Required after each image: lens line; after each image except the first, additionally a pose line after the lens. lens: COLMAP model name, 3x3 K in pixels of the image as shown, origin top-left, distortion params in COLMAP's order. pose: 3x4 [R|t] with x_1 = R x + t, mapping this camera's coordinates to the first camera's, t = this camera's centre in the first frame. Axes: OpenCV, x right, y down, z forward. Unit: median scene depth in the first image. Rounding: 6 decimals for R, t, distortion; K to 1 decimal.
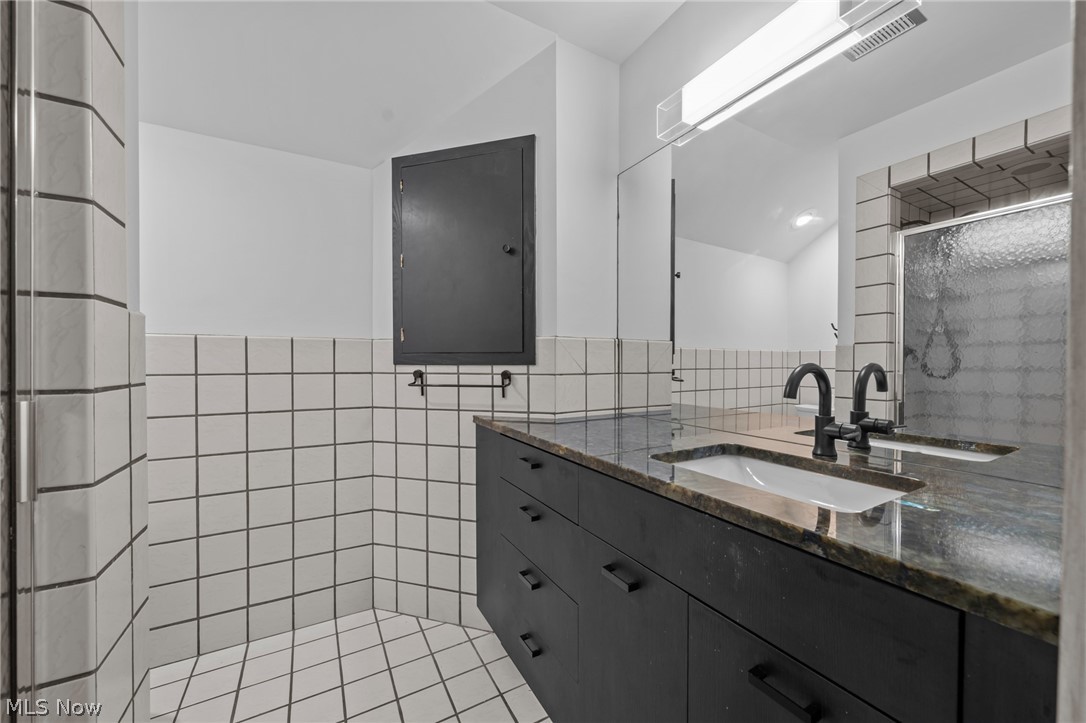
lens RADIAL K [[387.2, 0, 538.3], [0, 387.2, 364.4], [0, 0, 1]] dist [-0.002734, 0.000243]
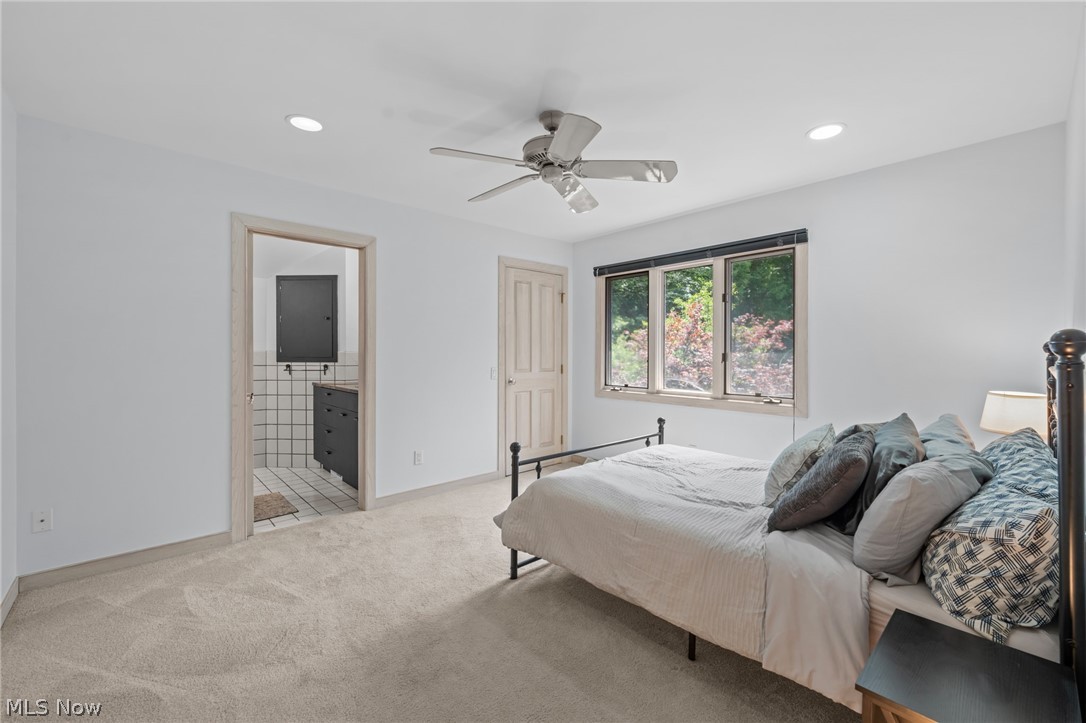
lens RADIAL K [[452.3, 0, 545.4], [0, 452.3, 357.8], [0, 0, 1]] dist [-0.001578, 0.000388]
pose [[0.973432, 0.003420, 0.228951, 0.628518], [-0.002831, 0.999992, -0.002899, -0.022201], [-0.228959, 0.002174, 0.973434, -2.186764]]
